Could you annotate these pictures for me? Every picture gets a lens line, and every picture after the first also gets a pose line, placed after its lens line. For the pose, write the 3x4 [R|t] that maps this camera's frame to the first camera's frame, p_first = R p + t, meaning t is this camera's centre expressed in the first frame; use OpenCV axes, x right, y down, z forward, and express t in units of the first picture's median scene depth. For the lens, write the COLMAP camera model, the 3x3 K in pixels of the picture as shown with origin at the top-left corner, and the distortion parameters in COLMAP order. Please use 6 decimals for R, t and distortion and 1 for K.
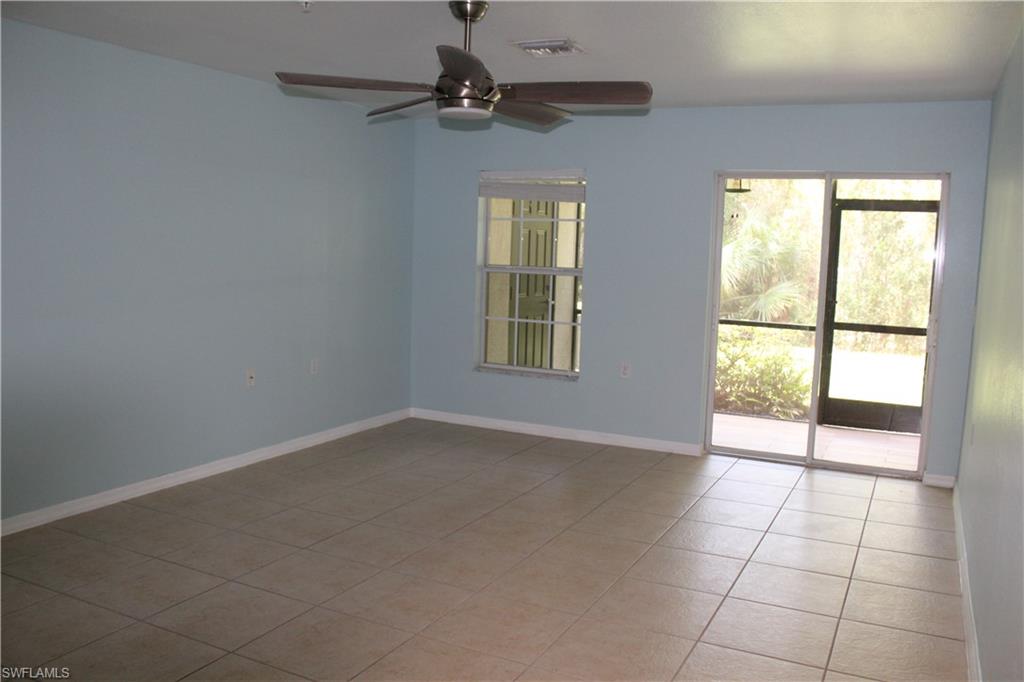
lens RADIAL K [[850.9, 0, 521.0], [0, 850.9, 341.9], [0, 0, 1]] dist [-0.163922, 0.152910]
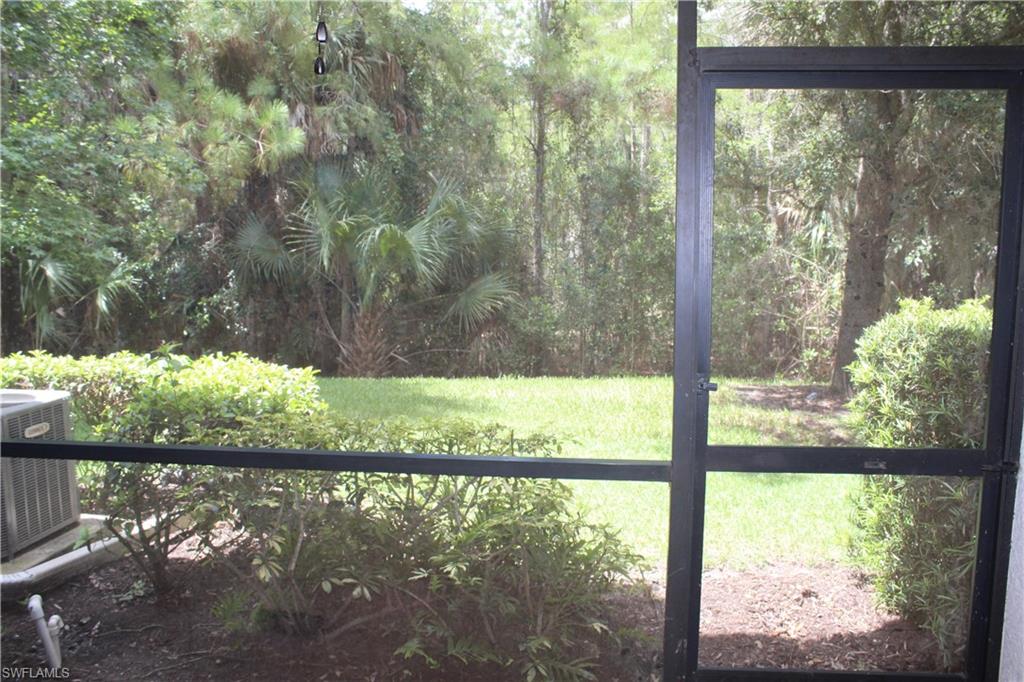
lens RADIAL K [[850.9, 0, 521.0], [0, 850.9, 341.9], [0, 0, 1]] dist [-0.163922, 0.152910]
pose [[0.938044, -0.072992, 0.338742, 0.081949], [0.068227, 0.997332, 0.025970, -0.030319], [-0.339734, -0.001250, 0.940521, 0.289270]]
